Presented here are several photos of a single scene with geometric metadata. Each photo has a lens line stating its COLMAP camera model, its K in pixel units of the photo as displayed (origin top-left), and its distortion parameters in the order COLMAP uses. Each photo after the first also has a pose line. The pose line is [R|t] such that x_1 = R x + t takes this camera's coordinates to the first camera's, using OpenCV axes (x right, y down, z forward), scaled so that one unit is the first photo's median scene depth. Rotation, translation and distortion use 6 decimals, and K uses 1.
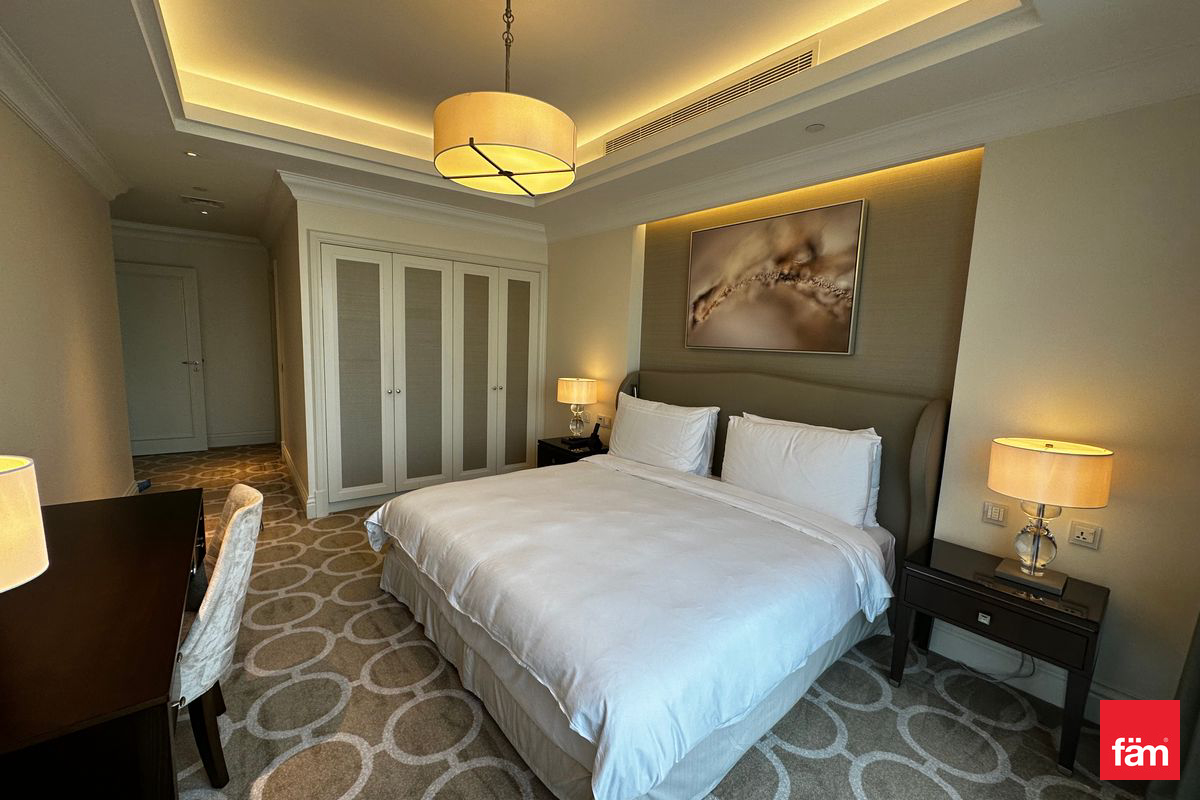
lens RADIAL K [[473.5, 0, 598.8], [0, 473.5, 404.2], [0, 0, 1]] dist [-0.001493, 0.001891]
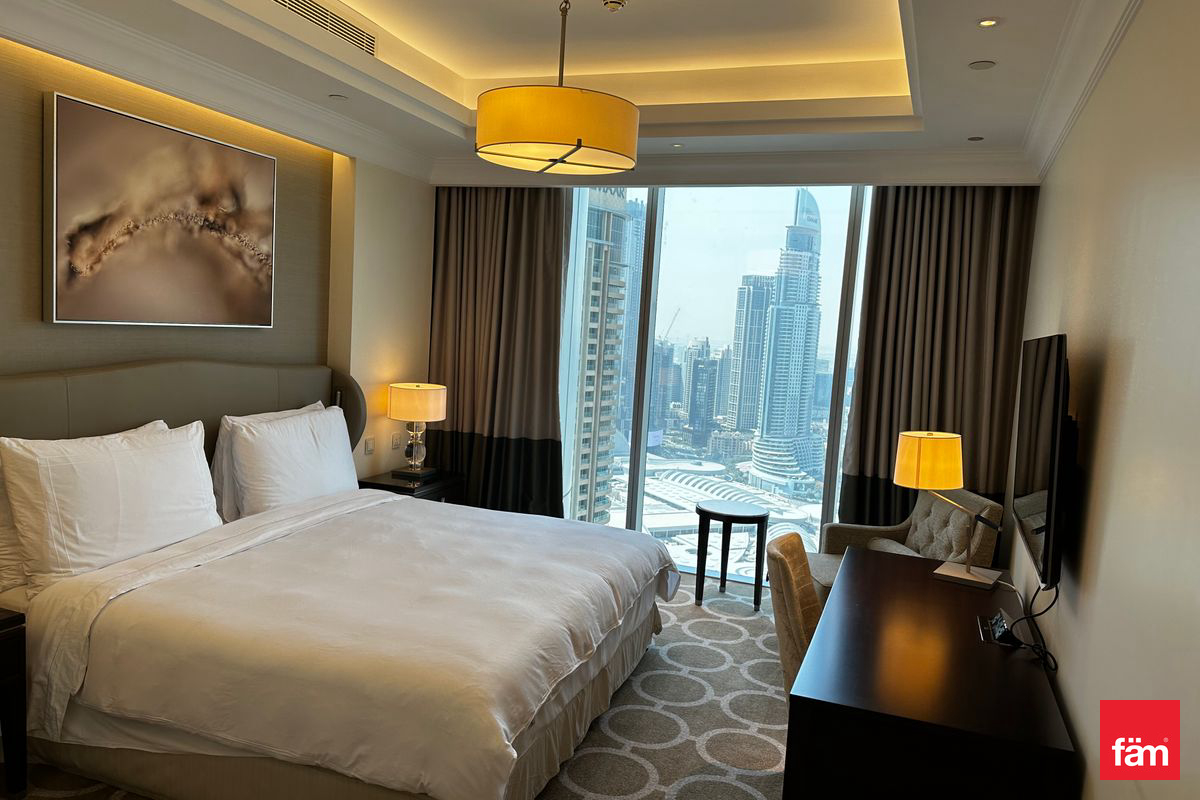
lens RADIAL K [[830.8, 0, 610.8], [0, 830.8, 401.6], [0, 0, 1]] dist [0.085513, -0.104679]
pose [[-0.521206, -0.147257, 0.840630, -1.087694], [0.030980, 0.981087, 0.191070, -0.233973], [-0.852868, 0.125630, -0.506787, 1.183867]]
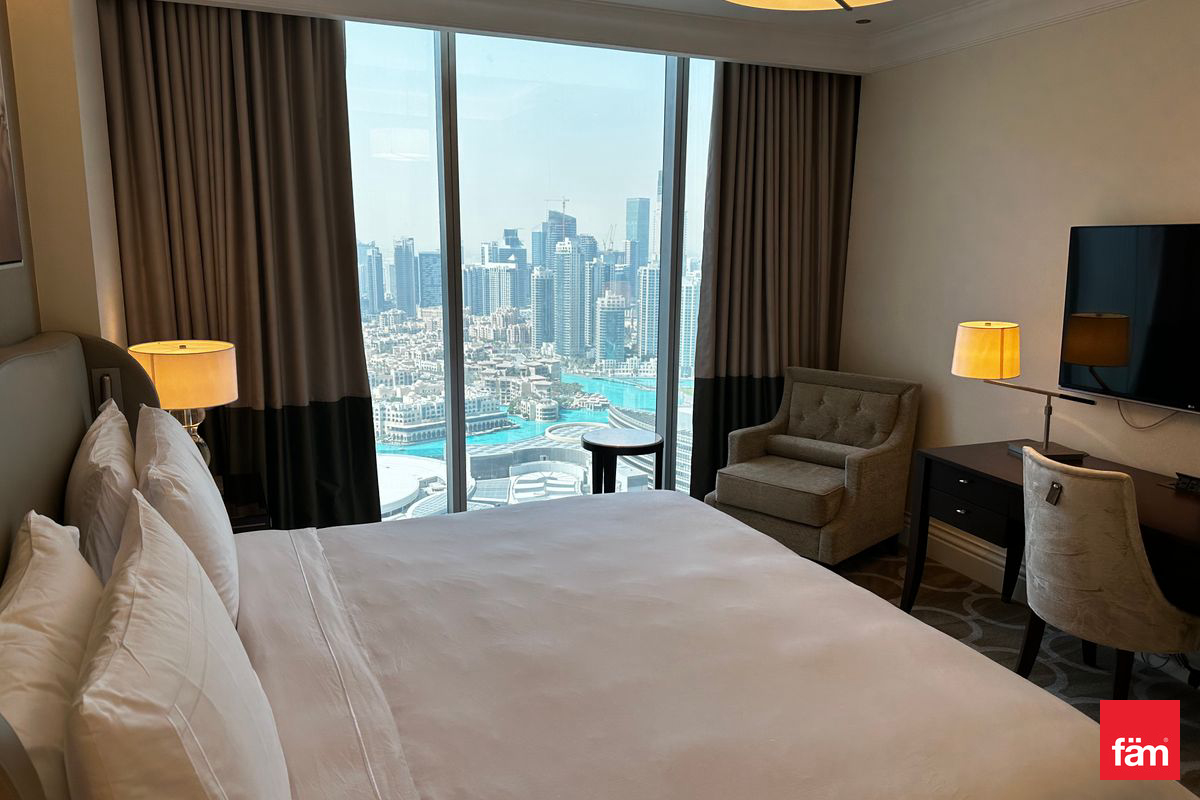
lens RADIAL K [[830.8, 0, 598.7], [0, 830.8, 398.0], [0, 0, 1]] dist [0.085513, -0.104679]
pose [[-0.963164, -0.098259, 0.250321, -0.165862], [-0.014211, 0.948151, 0.317502, -0.222616], [-0.268539, 0.302250, -0.914621, 1.472480]]
